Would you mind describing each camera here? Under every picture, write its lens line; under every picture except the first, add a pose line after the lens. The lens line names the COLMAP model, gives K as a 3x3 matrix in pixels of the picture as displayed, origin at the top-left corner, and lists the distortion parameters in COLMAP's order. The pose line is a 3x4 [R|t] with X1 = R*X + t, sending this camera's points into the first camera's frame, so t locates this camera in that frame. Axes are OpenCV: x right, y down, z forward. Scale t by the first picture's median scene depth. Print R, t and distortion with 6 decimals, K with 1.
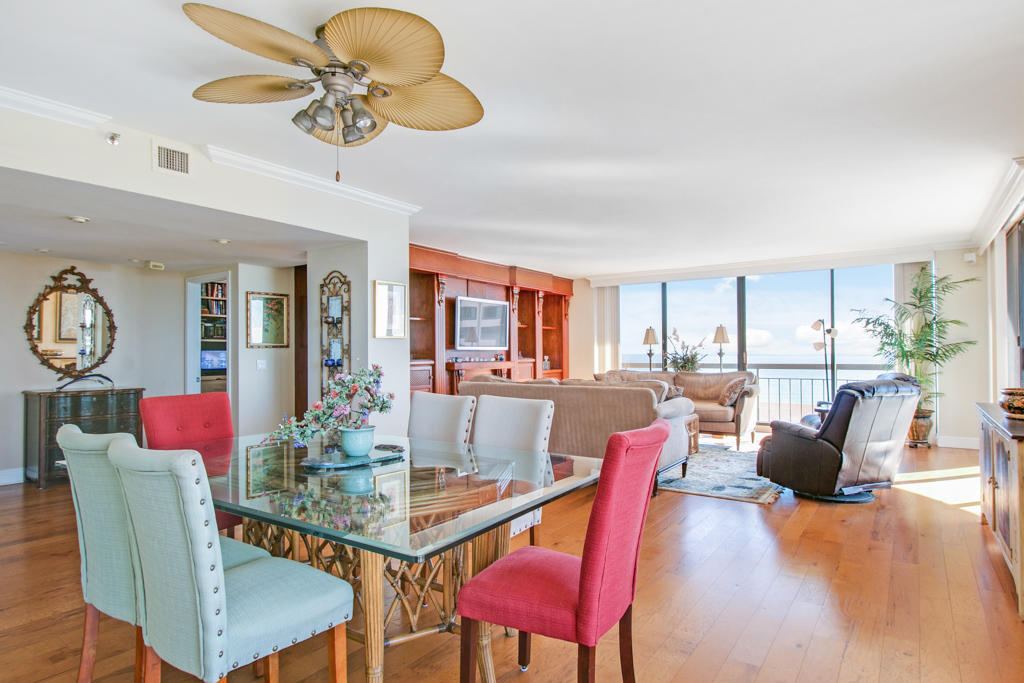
lens RADIAL K [[591.1, 0, 512.8], [0, 591.1, 351.8], [0, 0, 1]] dist [-0.035693, -0.001300]
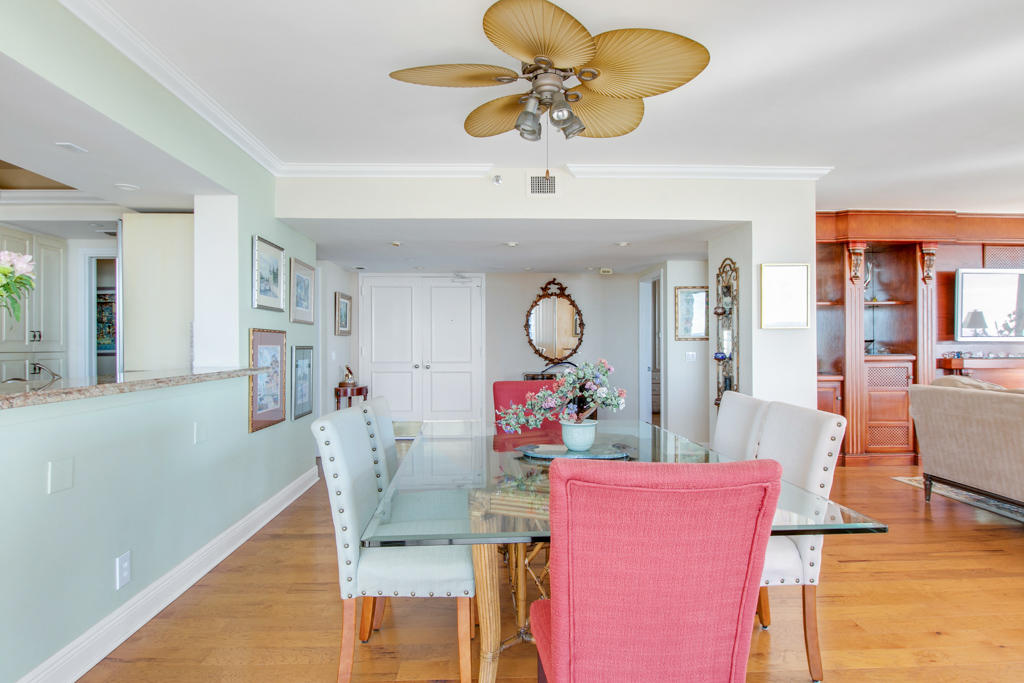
lens RADIAL K [[564.4, 0, 483.8], [0, 564.4, 349.4], [0, 0, 1]] dist [0.002081, -0.000773]
pose [[0.570998, 0.008512, -0.820908, 0.157836], [-0.000023, 0.999946, 0.010352, -0.000914], [0.820952, -0.005892, 0.570967, 0.118872]]
